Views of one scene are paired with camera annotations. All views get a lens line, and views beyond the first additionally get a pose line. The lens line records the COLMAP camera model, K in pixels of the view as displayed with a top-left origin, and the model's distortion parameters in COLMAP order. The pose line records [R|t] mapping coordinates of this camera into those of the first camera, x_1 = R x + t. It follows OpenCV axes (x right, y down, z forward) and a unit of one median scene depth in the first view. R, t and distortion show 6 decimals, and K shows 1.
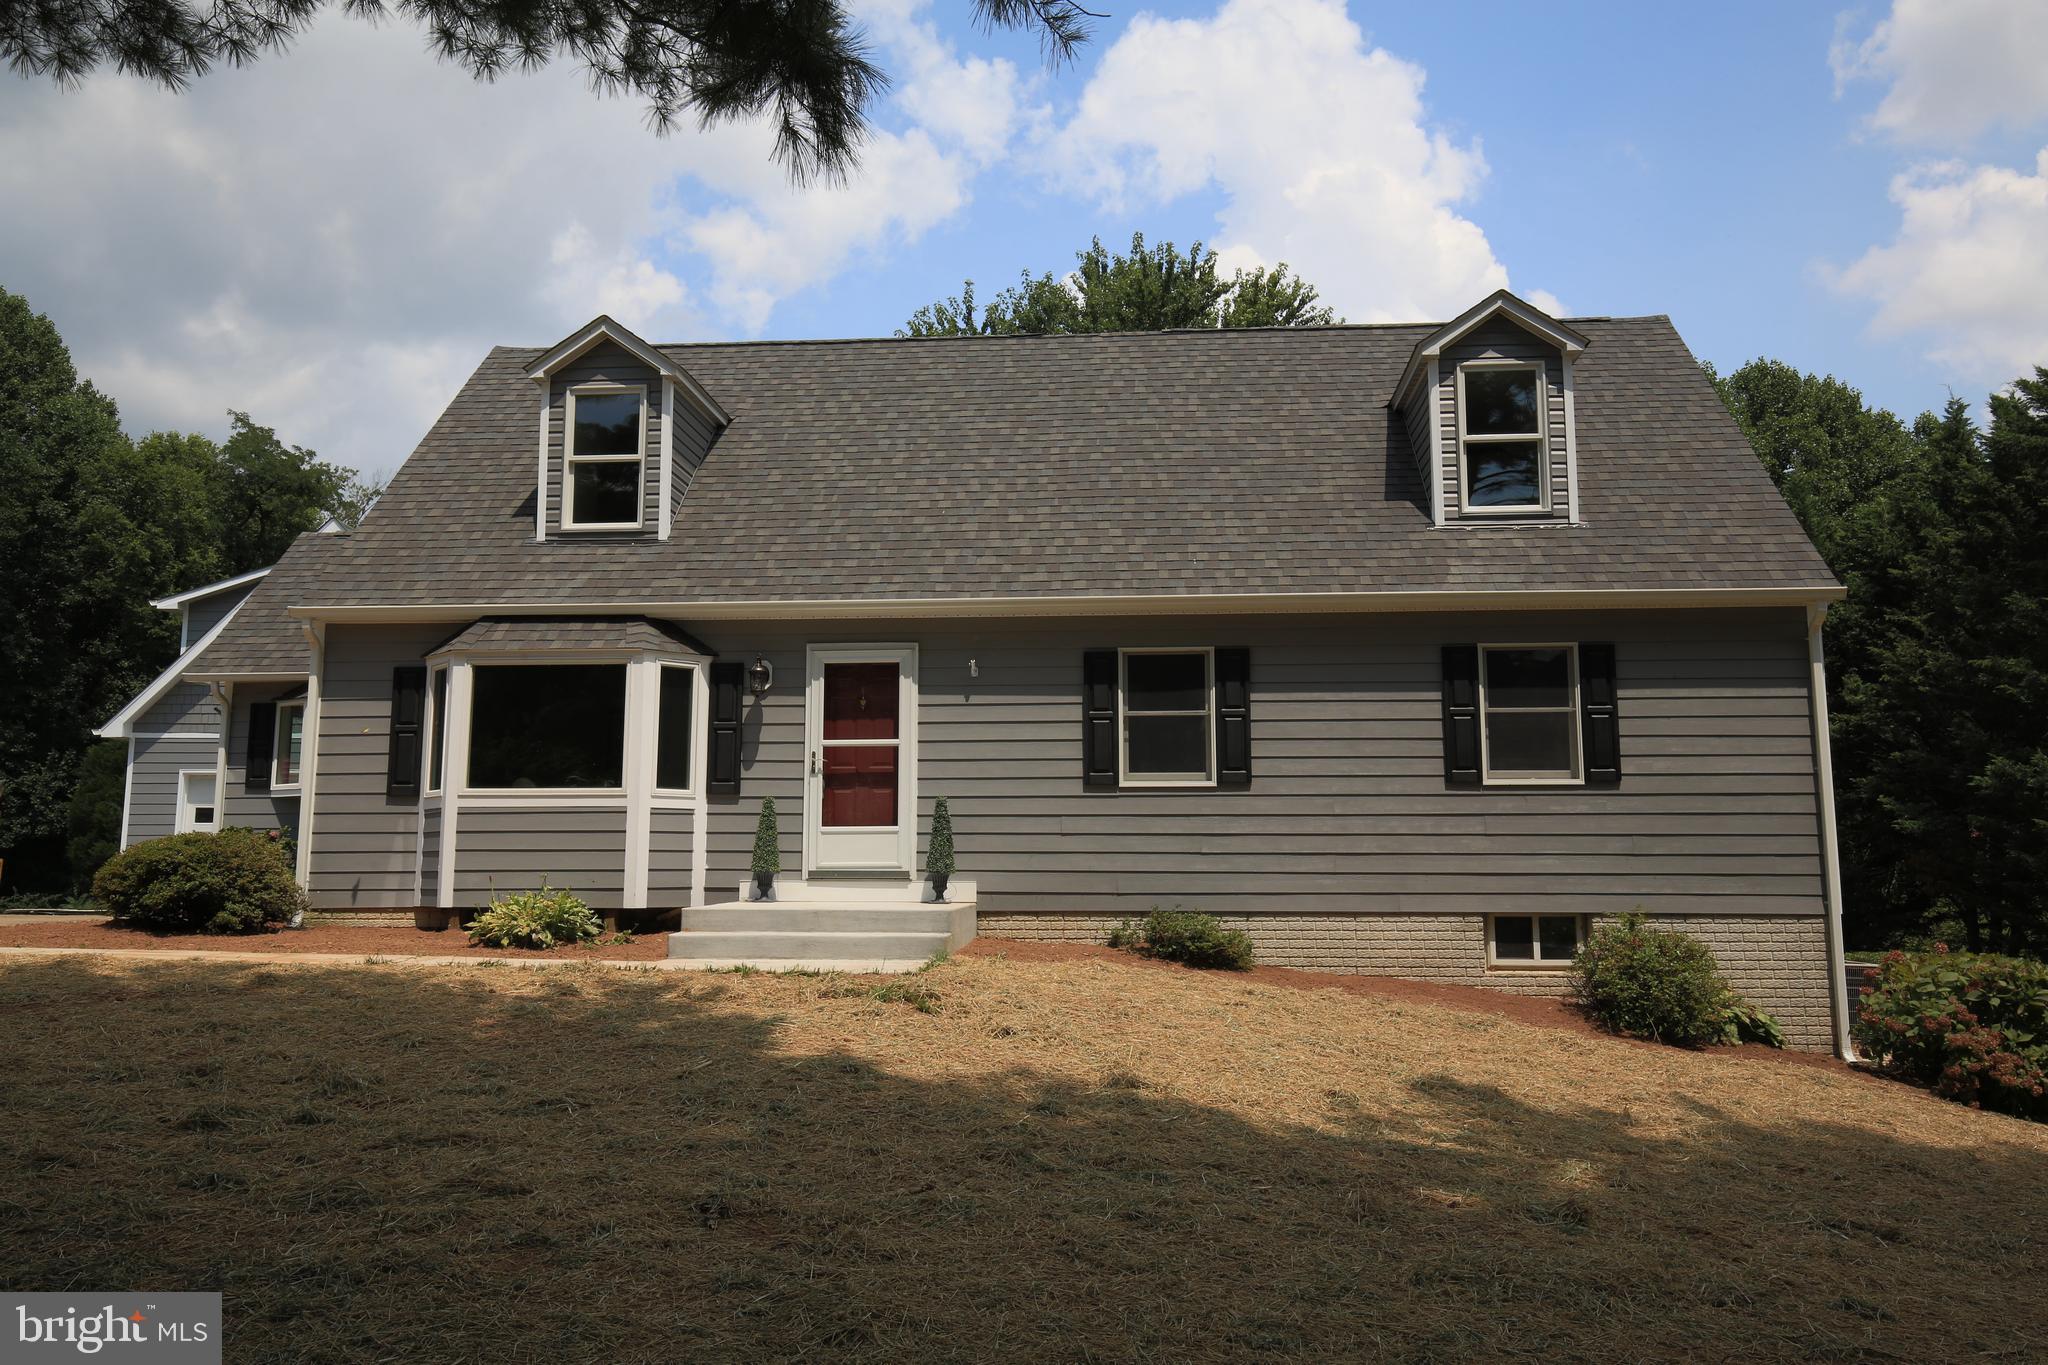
lens RADIAL K [[1575.5, 0, 1026.3], [0, 1575.5, 690.2], [0, 0, 1]] dist [-0.025135, -0.002131]
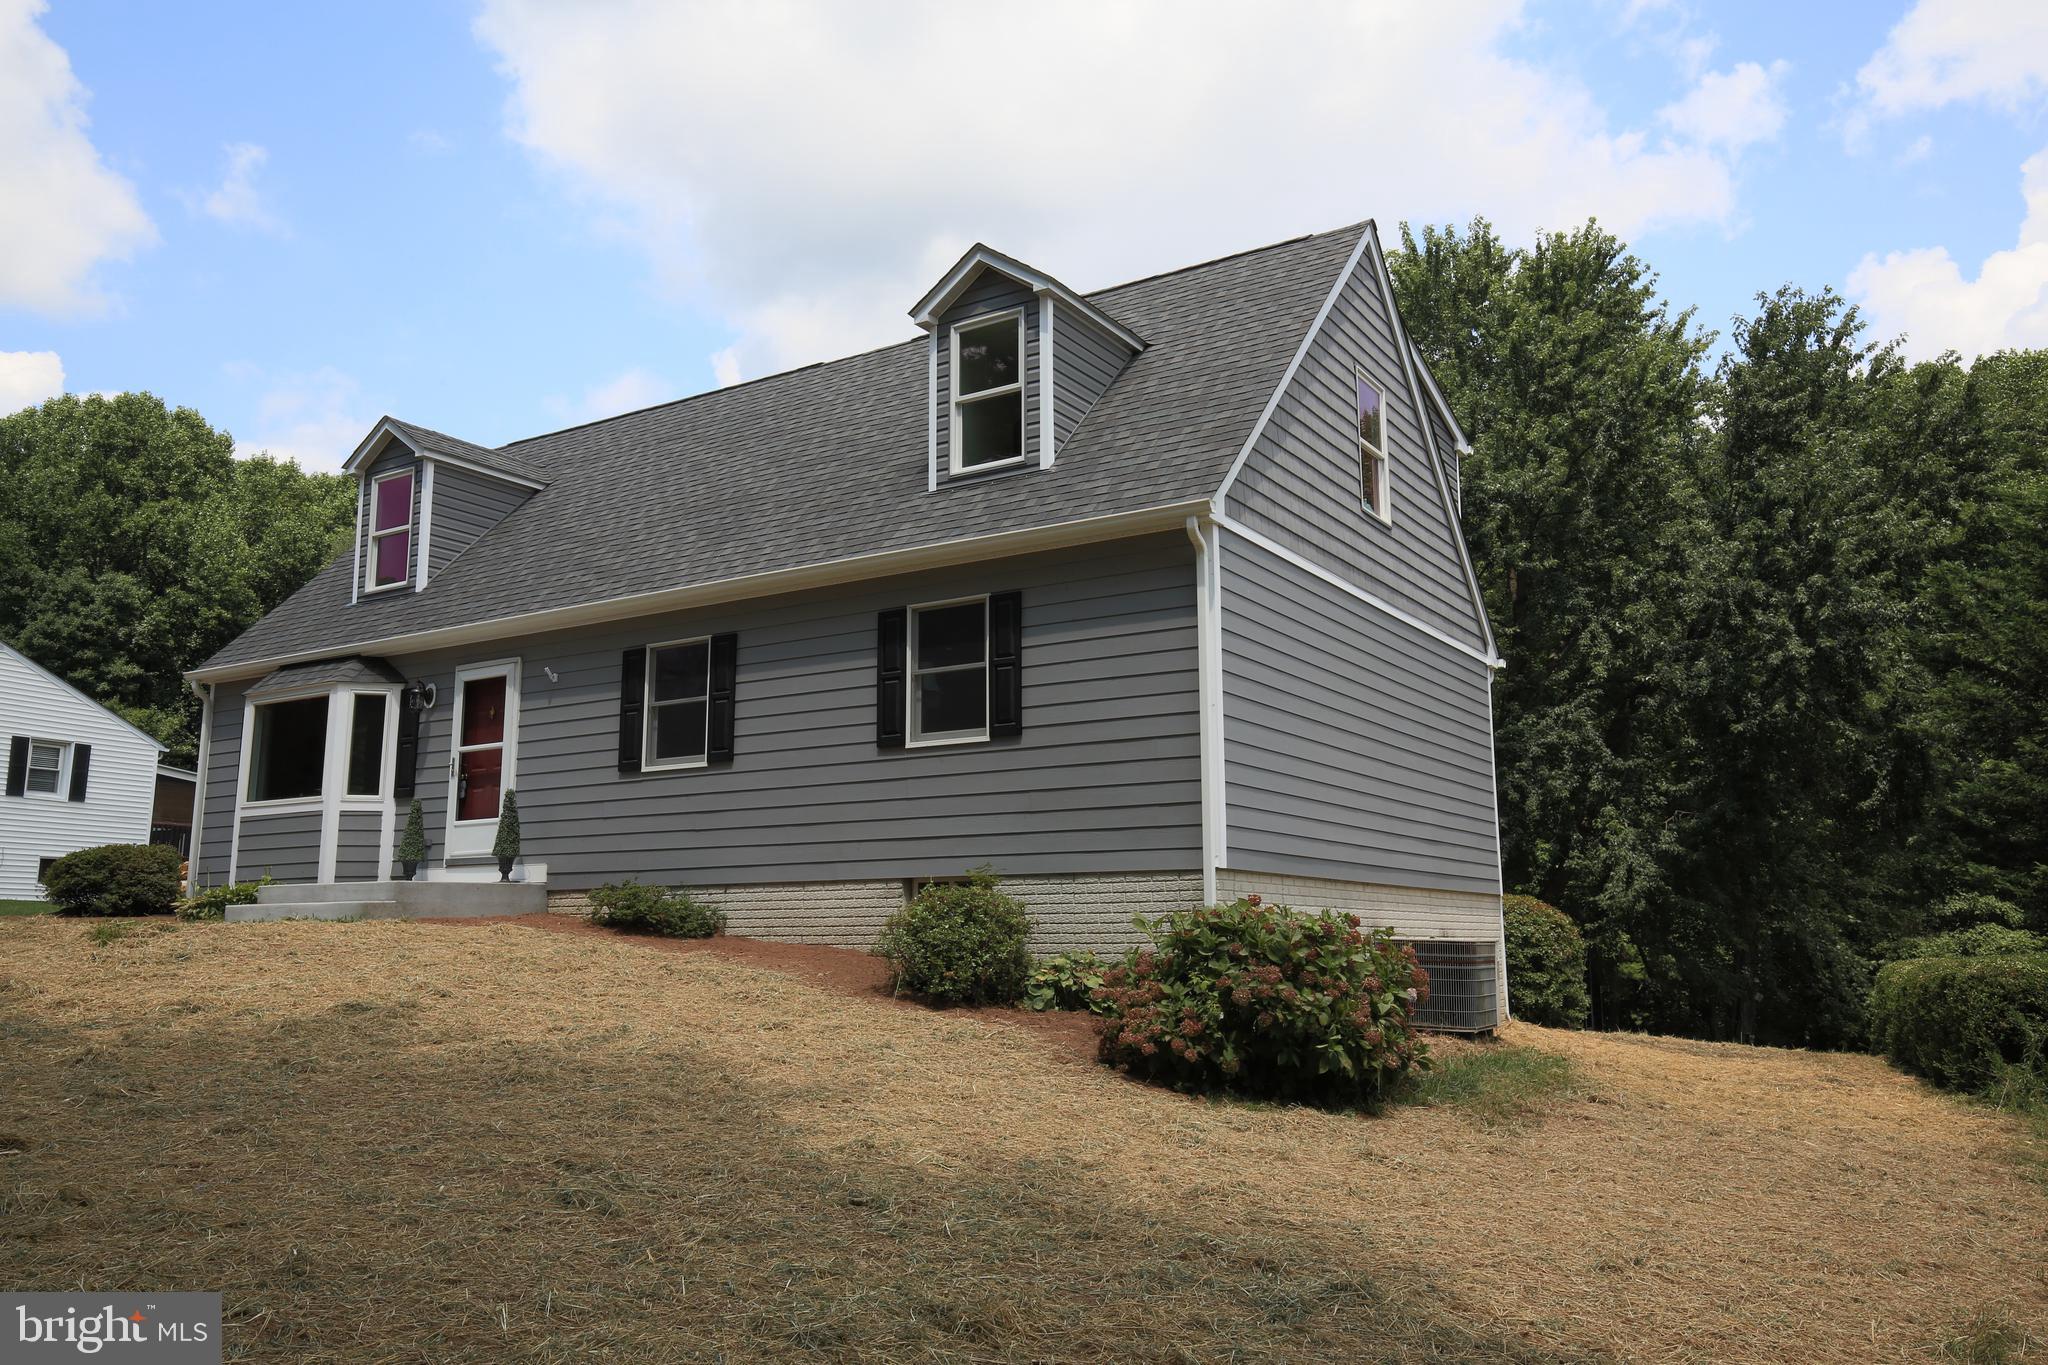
lens RADIAL K [[1575.5, 0, 1029.1], [0, 1575.5, 673.5], [0, 0, 1]] dist [-0.025135, -0.002131]
pose [[0.892196, -0.085298, -0.443520, 0.776095], [0.065011, 0.996032, -0.060779, 0.076342], [0.446944, 0.025393, 0.894201, 0.151098]]
